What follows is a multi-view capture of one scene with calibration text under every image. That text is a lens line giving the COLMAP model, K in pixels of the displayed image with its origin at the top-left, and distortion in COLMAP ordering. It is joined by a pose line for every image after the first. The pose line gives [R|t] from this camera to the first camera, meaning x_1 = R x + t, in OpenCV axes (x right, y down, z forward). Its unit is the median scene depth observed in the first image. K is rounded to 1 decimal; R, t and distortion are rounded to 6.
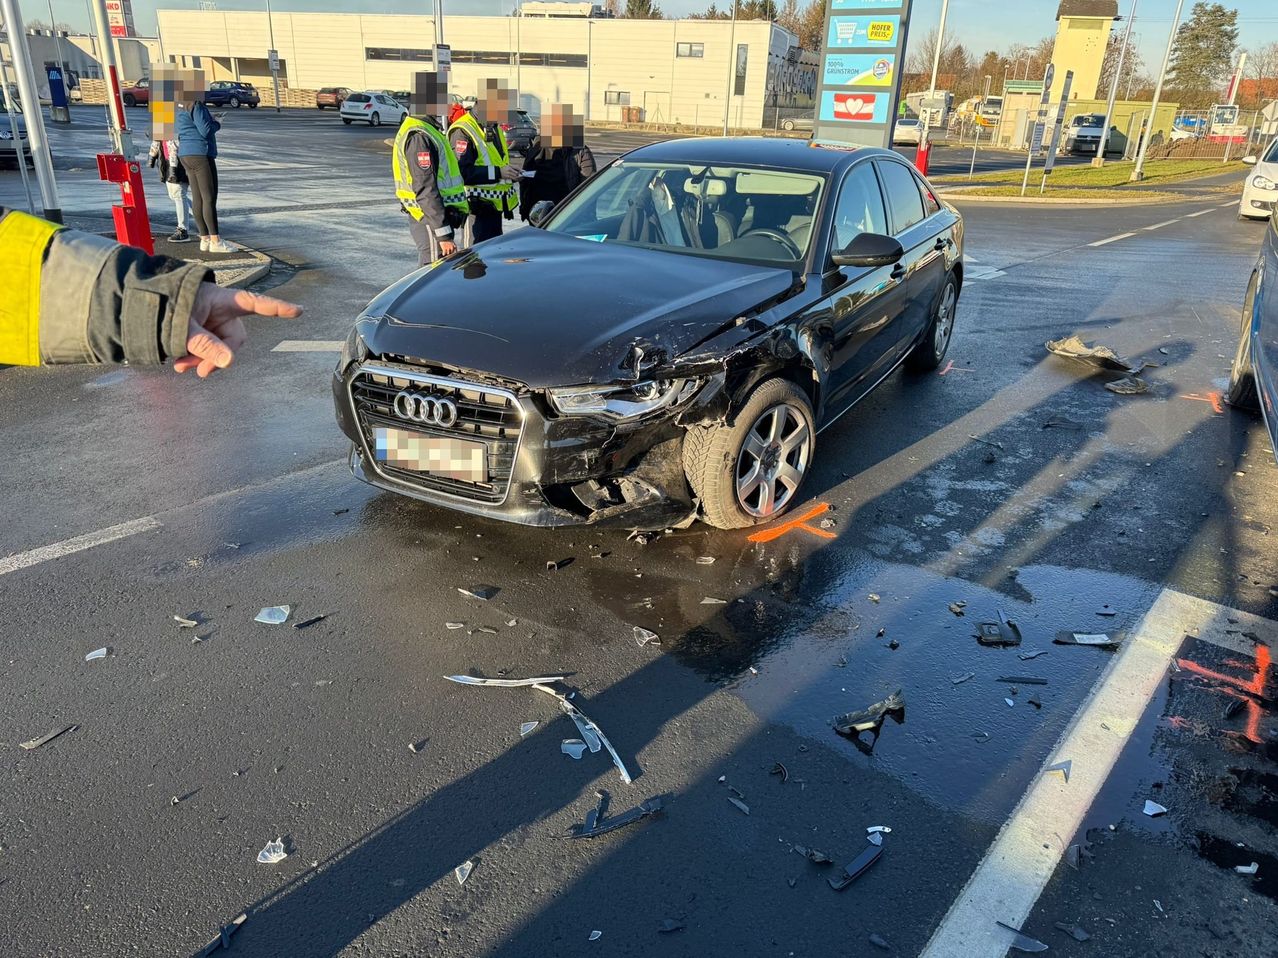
lens RADIAL K [[845.7, 0, 639.0], [0, 845.7, 479.0], [0, 0, 1]] dist [0.033648, -0.050539]
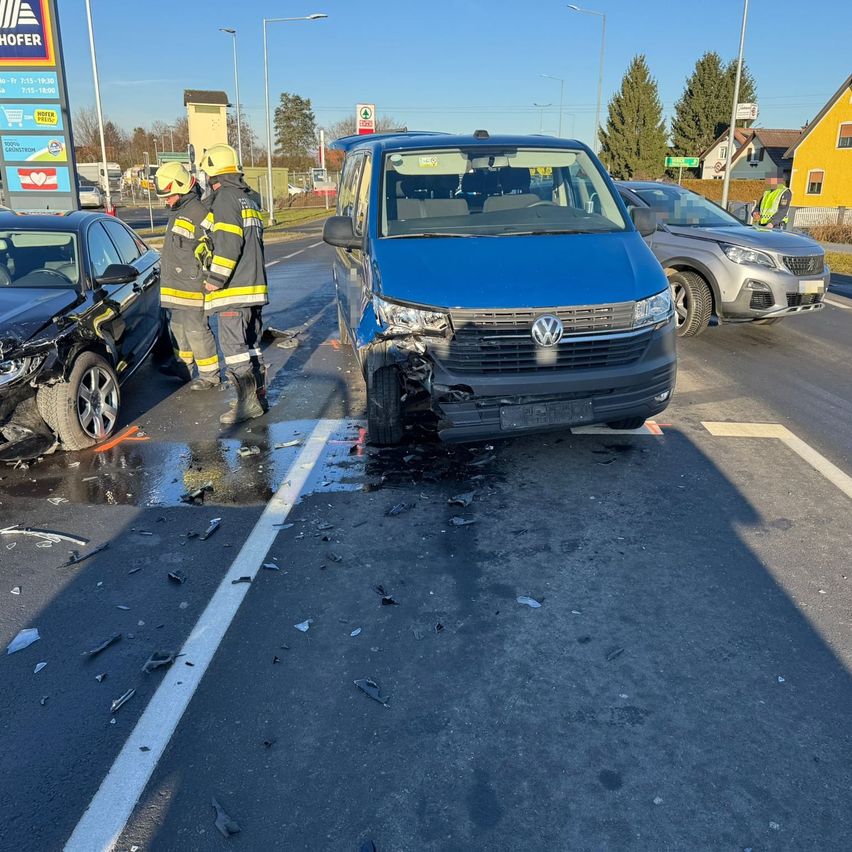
lens RADIAL K [[843.1, 0, 426.5], [0, 843.1, 451.9], [0, 0, 1]] dist [0.131266, -0.244349]
pose [[0.786649, -0.216715, 0.578116, -0.296803], [0.269443, 0.963000, -0.005641, 0.236055], [-0.555504, 0.160207, 0.815935, -0.636074]]
